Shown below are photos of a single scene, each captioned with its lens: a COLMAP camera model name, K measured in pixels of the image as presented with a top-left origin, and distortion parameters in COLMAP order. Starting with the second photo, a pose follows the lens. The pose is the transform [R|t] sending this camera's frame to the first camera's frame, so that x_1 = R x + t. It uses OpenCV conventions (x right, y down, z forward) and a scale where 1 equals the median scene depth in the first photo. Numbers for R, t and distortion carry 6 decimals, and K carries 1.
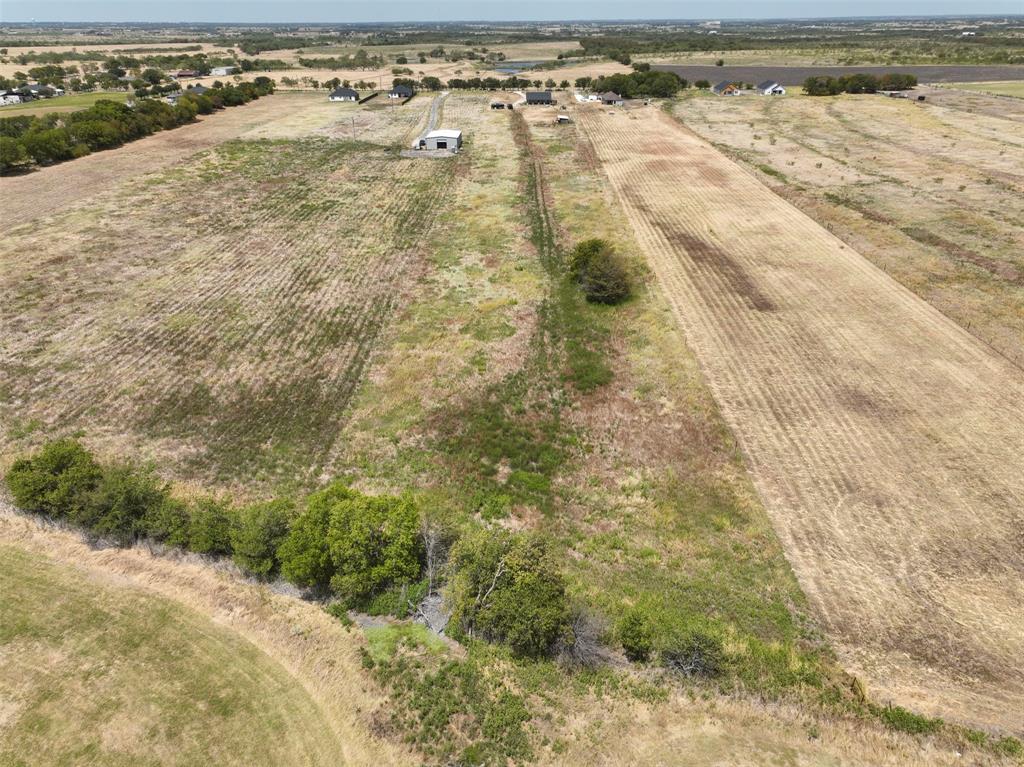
lens RADIAL K [[717.0, 0, 515.0], [0, 717.0, 383.5], [0, 0, 1]] dist [0.000813, 0.014693]
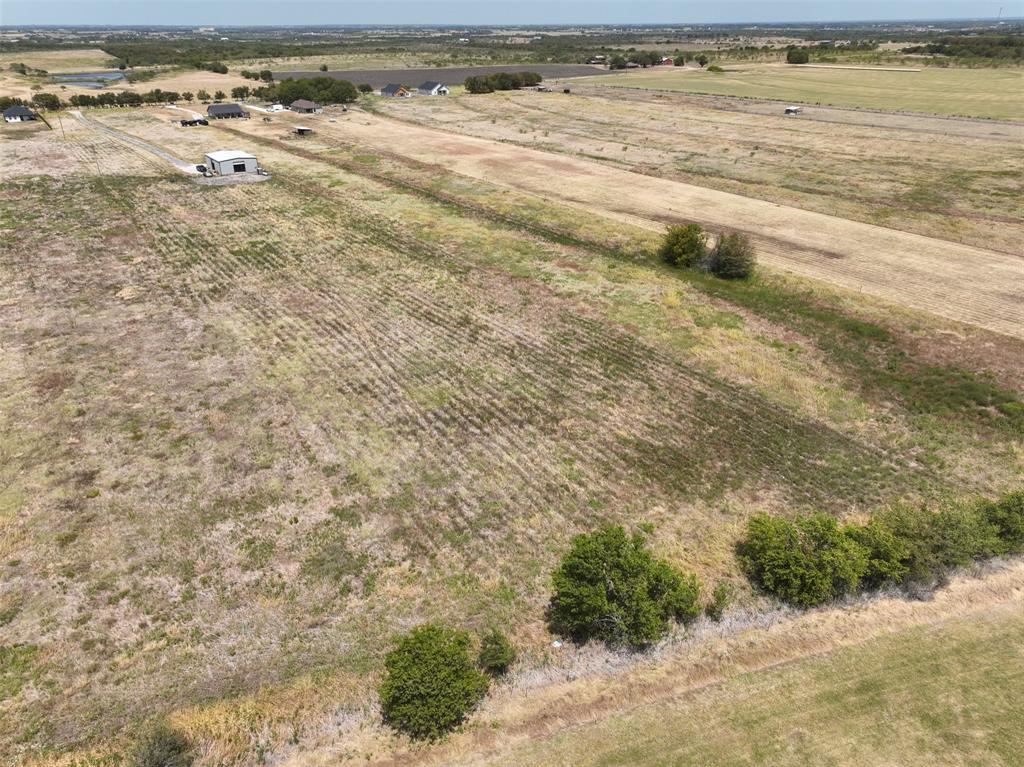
lens RADIAL K [[717.0, 0, 515.0], [0, 717.0, 383.5], [0, 0, 1]] dist [0.000813, 0.014693]
pose [[0.810052, -0.261822, 0.524658, -0.703989], [0.265844, 0.961516, 0.069375, -0.113791], [-0.522631, 0.083280, 0.848482, 0.245549]]
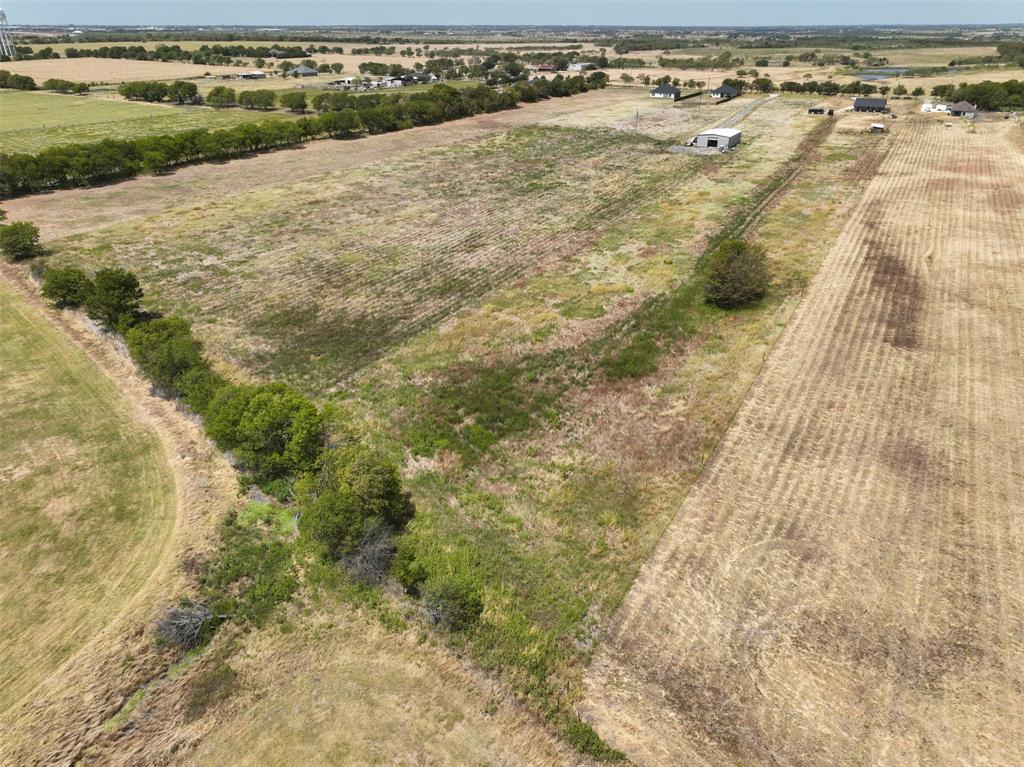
lens RADIAL K [[717.0, 0, 515.0], [0, 717.0, 383.5], [0, 0, 1]] dist [0.000813, 0.014693]
pose [[0.883176, 0.217256, -0.415692, 0.274812], [-0.218920, 0.974736, 0.044319, 0.002516], [0.414818, 0.051862, 0.908425, 0.040376]]
